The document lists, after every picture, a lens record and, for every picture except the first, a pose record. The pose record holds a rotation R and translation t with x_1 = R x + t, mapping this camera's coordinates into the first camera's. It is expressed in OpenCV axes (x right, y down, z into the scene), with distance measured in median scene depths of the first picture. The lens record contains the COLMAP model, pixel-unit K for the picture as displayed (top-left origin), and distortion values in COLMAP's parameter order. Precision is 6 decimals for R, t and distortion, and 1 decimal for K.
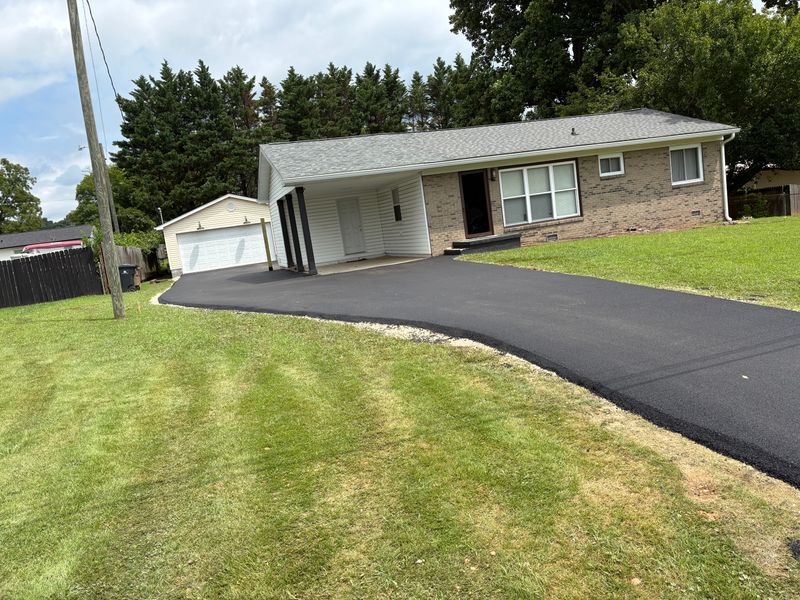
lens RADIAL K [[602.5, 0, 400.0], [0, 602.5, 300.0], [0, 0, 1]] dist [0.048609, -0.055640]
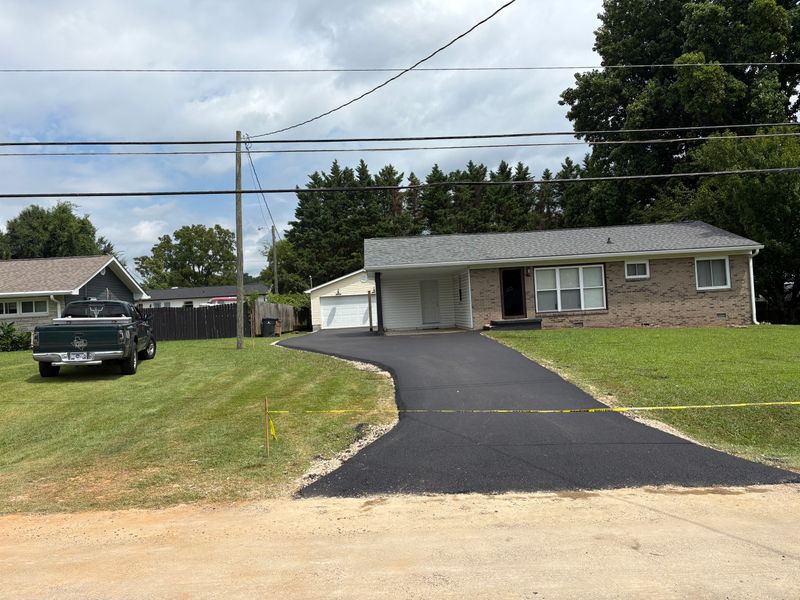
lens RADIAL K [[602.5, 0, 400.0], [0, 602.5, 300.0], [0, 0, 1]] dist [0.048609, -0.055640]
pose [[0.959534, 0.077676, -0.270667, 0.197977], [-0.108917, 0.988766, -0.102364, 0.010716], [0.259675, 0.127702, 0.957215, -0.236151]]
